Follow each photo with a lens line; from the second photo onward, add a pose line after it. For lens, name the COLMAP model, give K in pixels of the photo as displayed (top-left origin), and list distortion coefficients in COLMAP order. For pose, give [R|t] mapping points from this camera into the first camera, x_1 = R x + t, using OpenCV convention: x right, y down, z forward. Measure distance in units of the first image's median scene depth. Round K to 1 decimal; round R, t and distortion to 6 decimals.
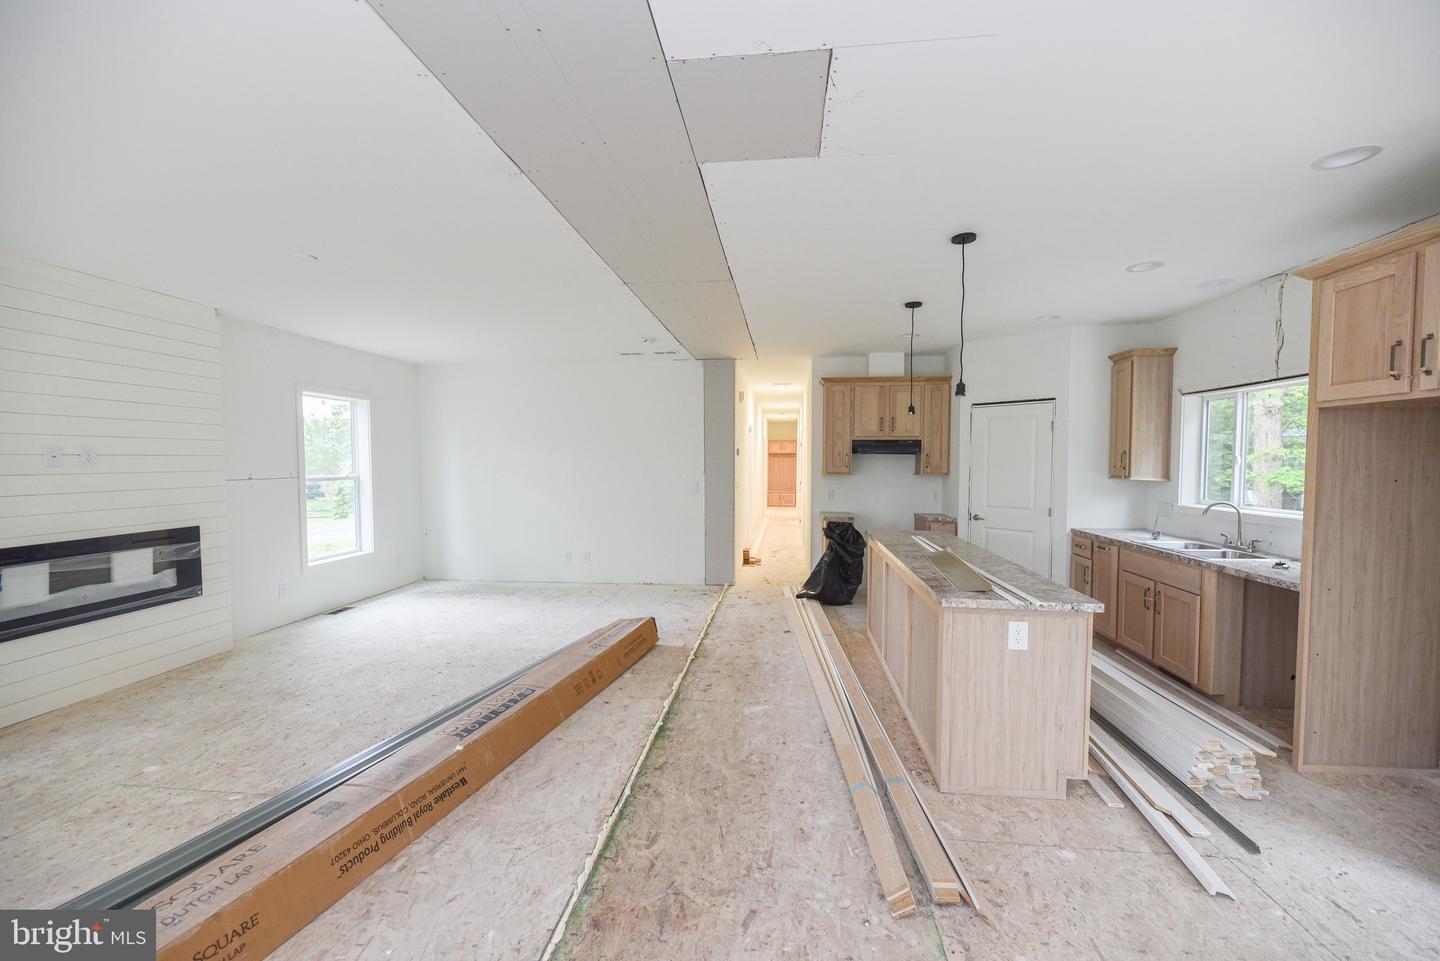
lens RADIAL K [[578.7, 0, 724.3], [0, 578.7, 485.9], [0, 0, 1]] dist [0.001988, -0.004292]
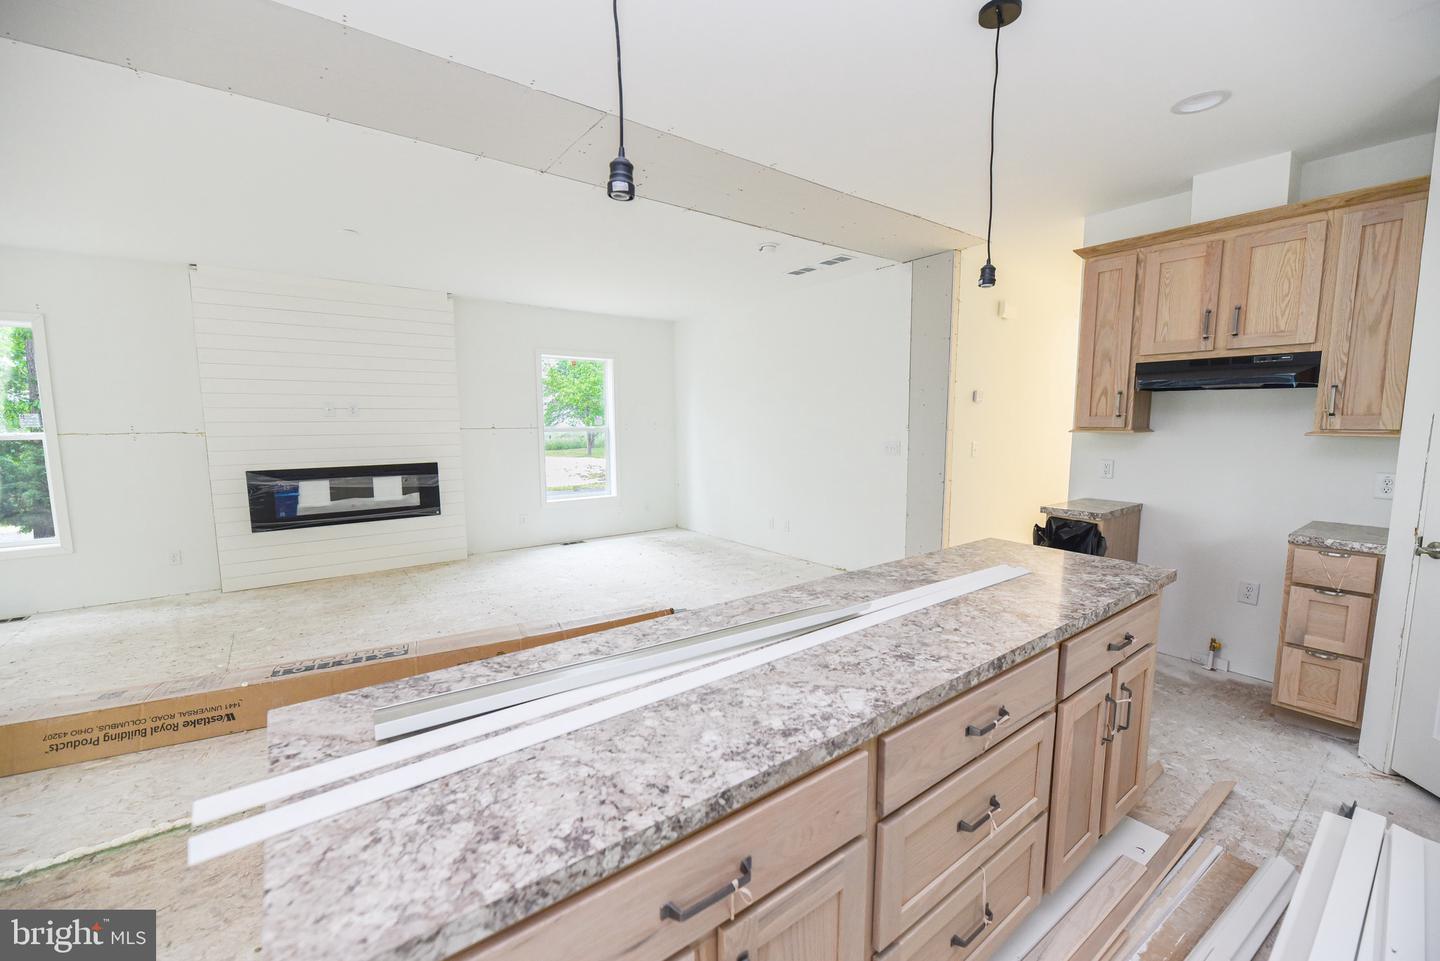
lens RADIAL K [[583.1, 0, 724.3], [0, 583.1, 484.4], [0, 0, 1]] dist [0.001184, -0.003539]
pose [[0.686656, 0.076849, -0.722909, 0.538451], [-0.028142, 0.996462, 0.079199, -0.005443], [0.726438, -0.034039, 0.686389, 0.582152]]
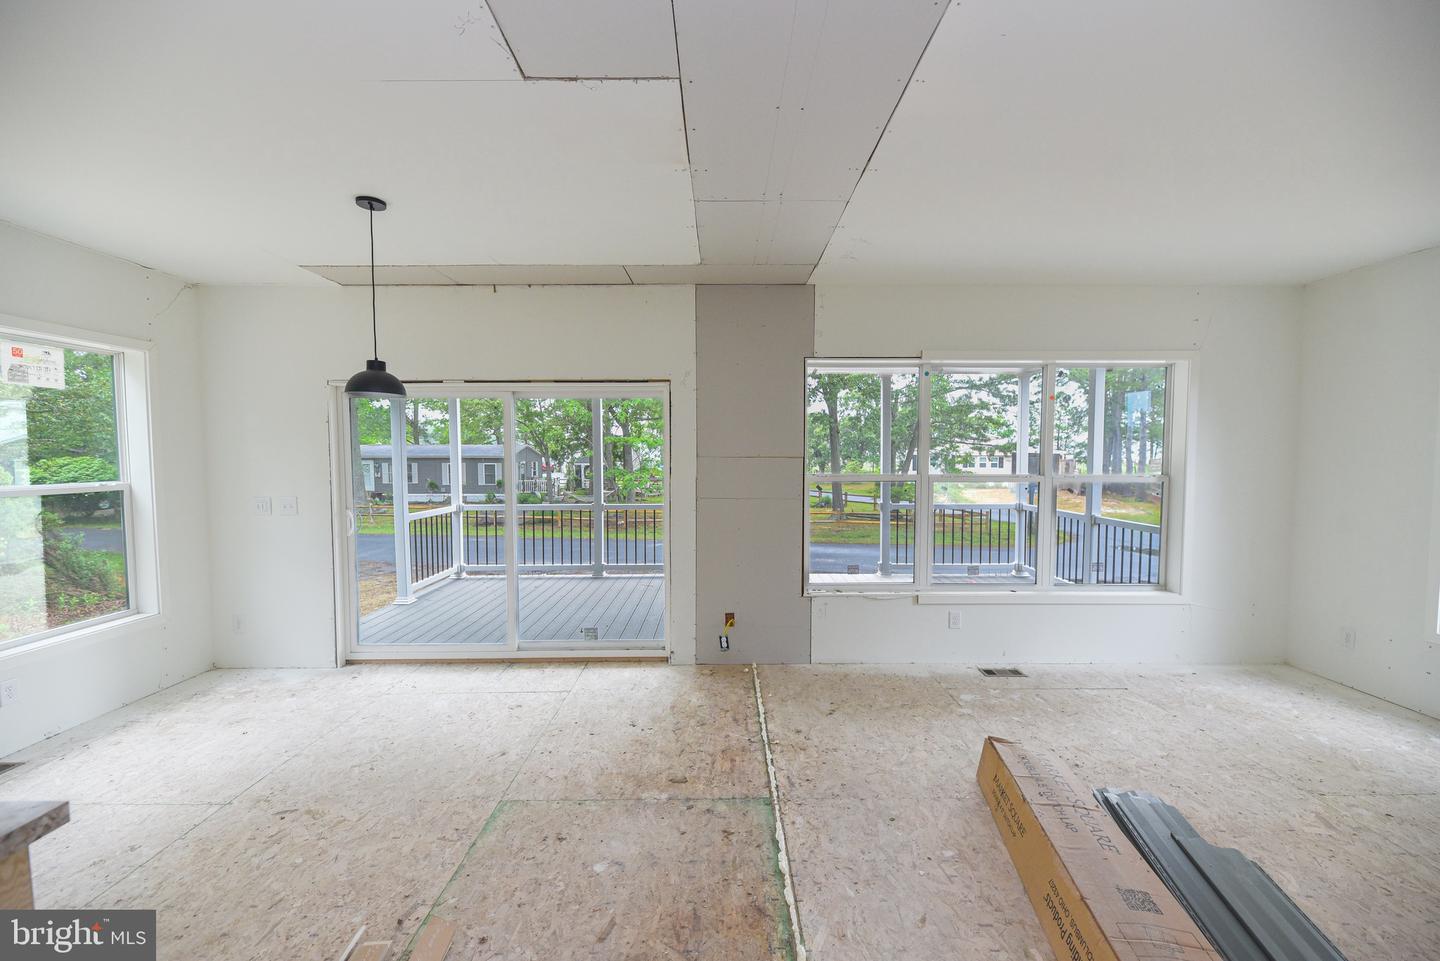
lens RADIAL K [[586.3, 0, 726.8], [0, 586.3, 485.2], [0, 0, 1]] dist [0.001028, -0.004820]
pose [[-0.993135, 0.008921, -0.116634, -0.022061], [-0.002485, 0.995254, 0.097281, -0.041059], [0.116948, 0.096903, -0.988399, 0.872253]]
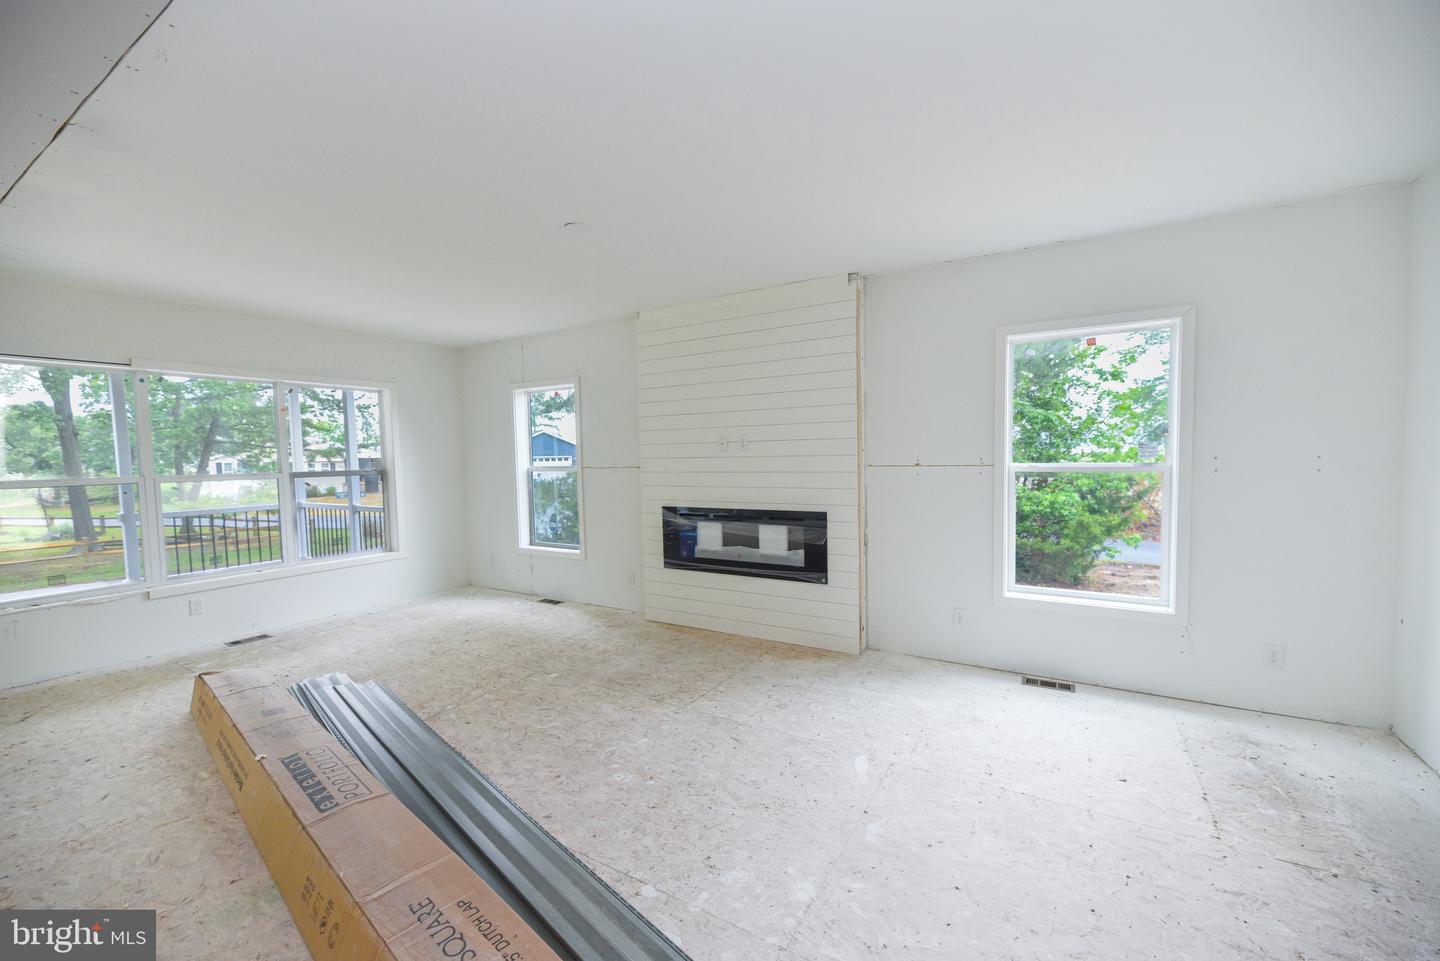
lens RADIAL K [[577.1, 0, 725.3], [0, 577.1, 485.8], [0, 0, 1]] dist [0.003367, -0.004269]
pose [[-0.419218, 0.062086, -0.905760, 0.029759], [-0.020591, 0.996752, 0.077853, -0.048002], [0.907652, 0.051288, -0.416578, 1.299146]]
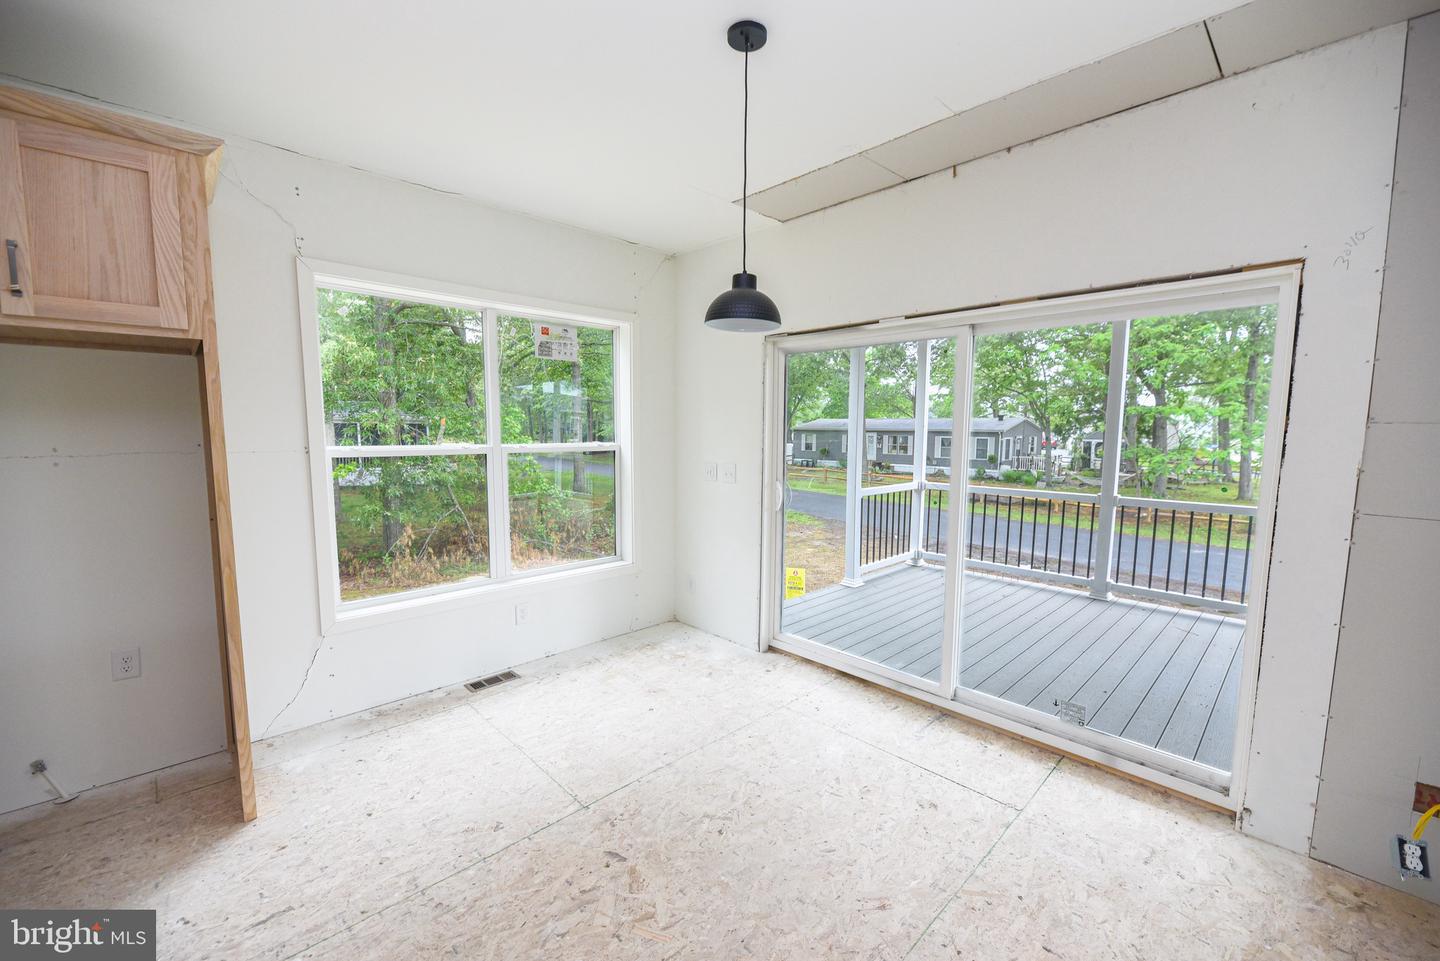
lens RADIAL K [[578.7, 0, 724.3], [0, 578.7, 485.9], [0, 0, 1]] dist [0.001988, -0.004292]
pose [[-0.770265, -0.068902, 0.633991, 0.007929], [0.022106, 0.990664, 0.134522, -0.014038], [-0.637341, 0.117632, -0.761551, 0.533298]]
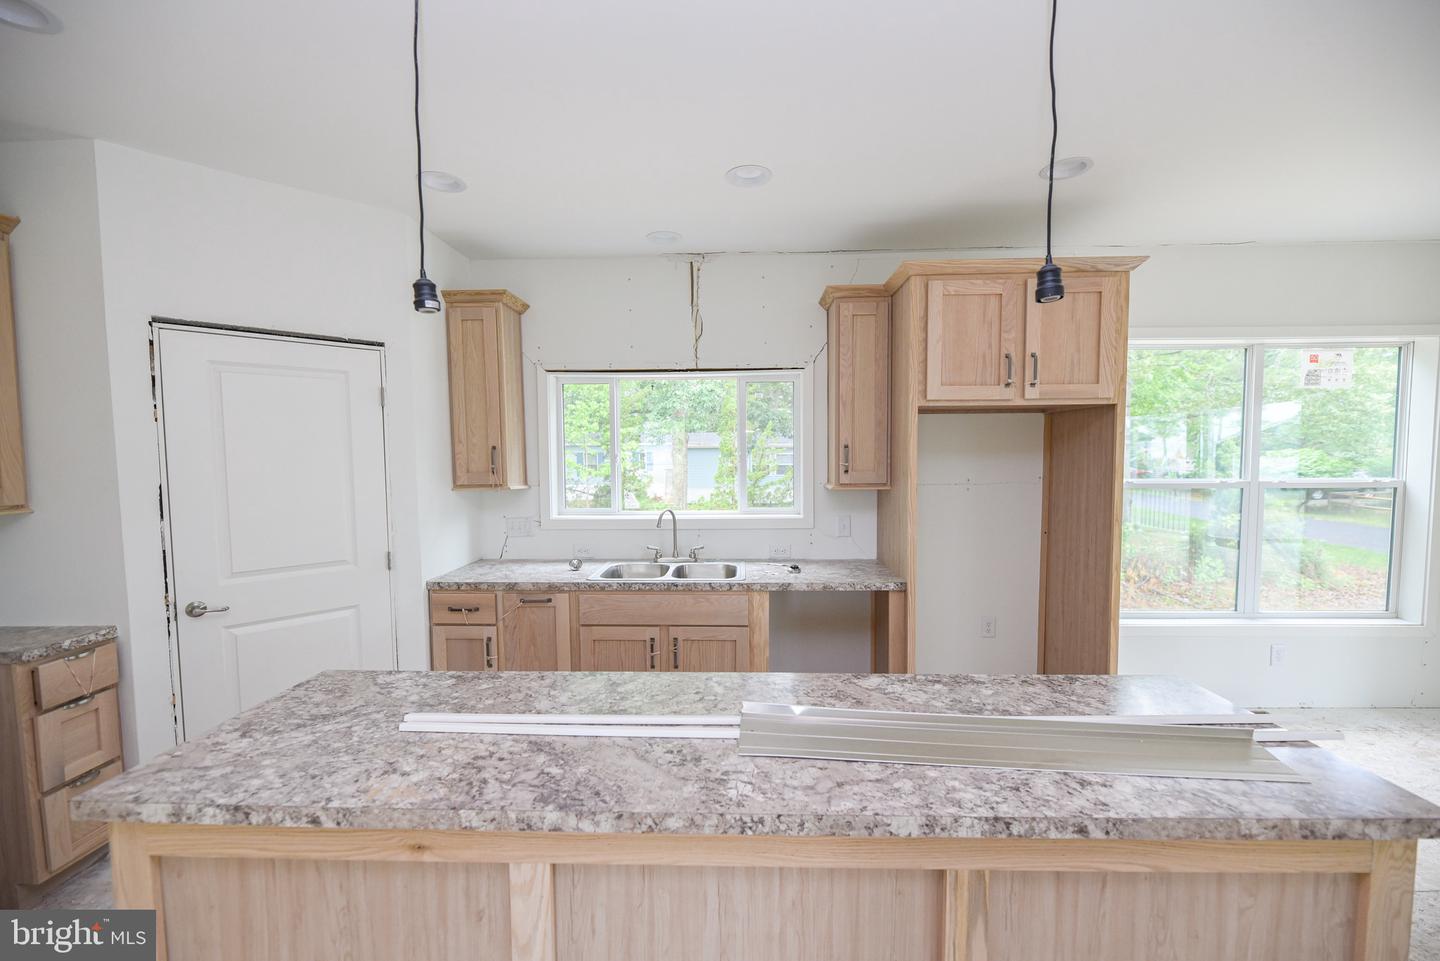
lens RADIAL K [[578.7, 0, 724.3], [0, 578.7, 485.9], [0, 0, 1]] dist [0.001988, -0.004292]
pose [[-0.075365, -0.058461, 0.995441, 0.024691], [0.052049, 0.996688, 0.062475, -0.049948], [-0.995797, 0.056520, -0.072072, 0.921551]]
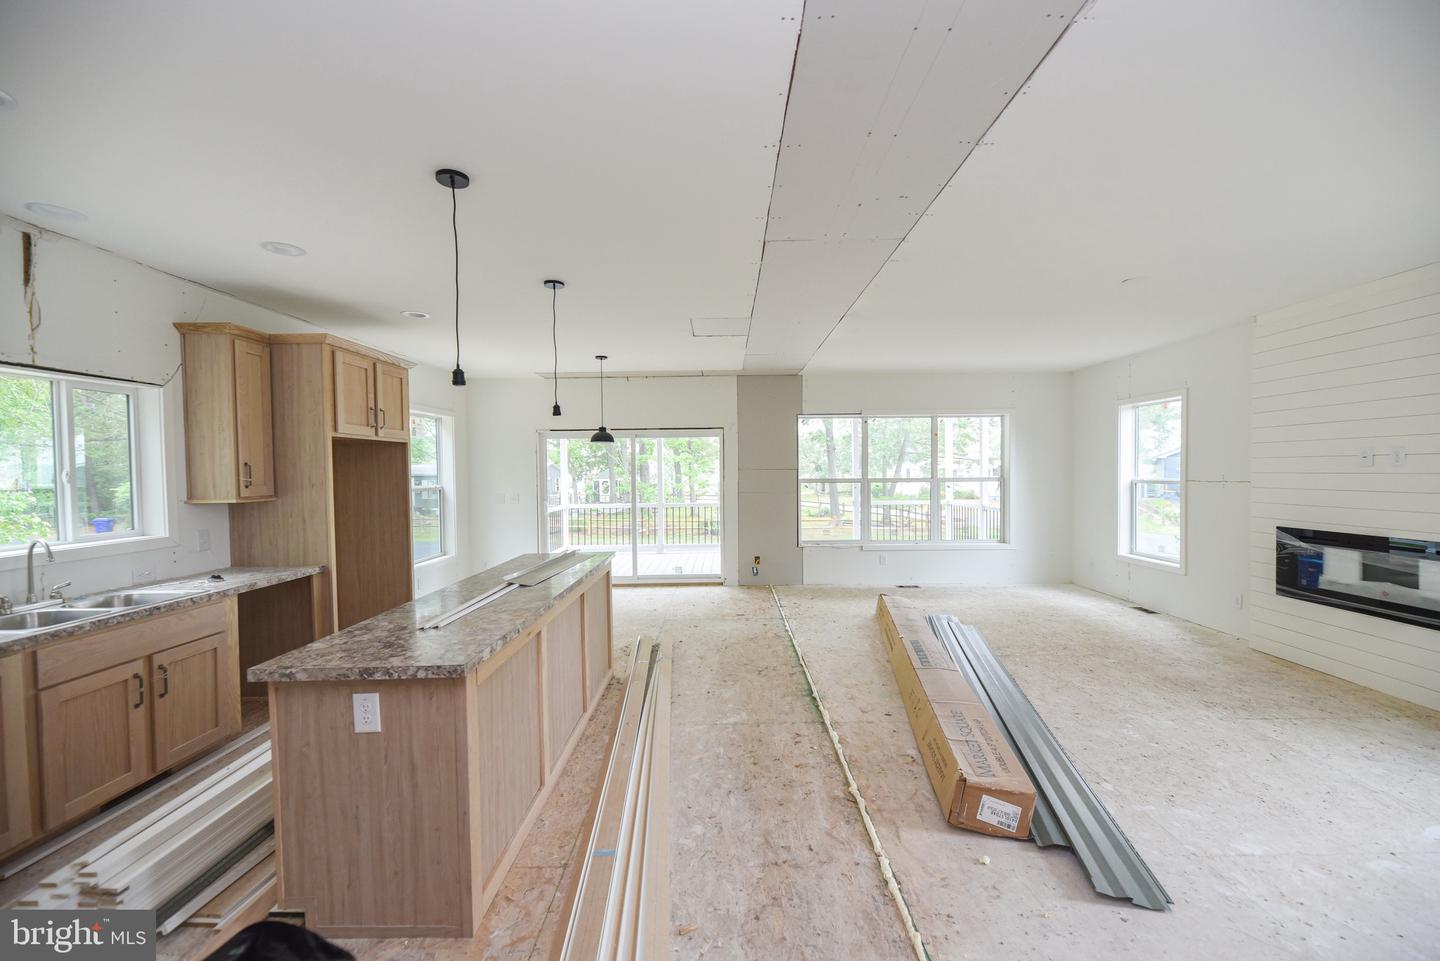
lens RADIAL K [[578.7, 0, 724.3], [0, 578.7, 485.9], [0, 0, 1]] dist [0.001988, -0.004292]
pose [[-0.994108, 0.015343, -0.107304, 0.145331], [0.007575, 0.997345, 0.072428, -0.070923], [0.108130, 0.071188, -0.991585, 1.636266]]
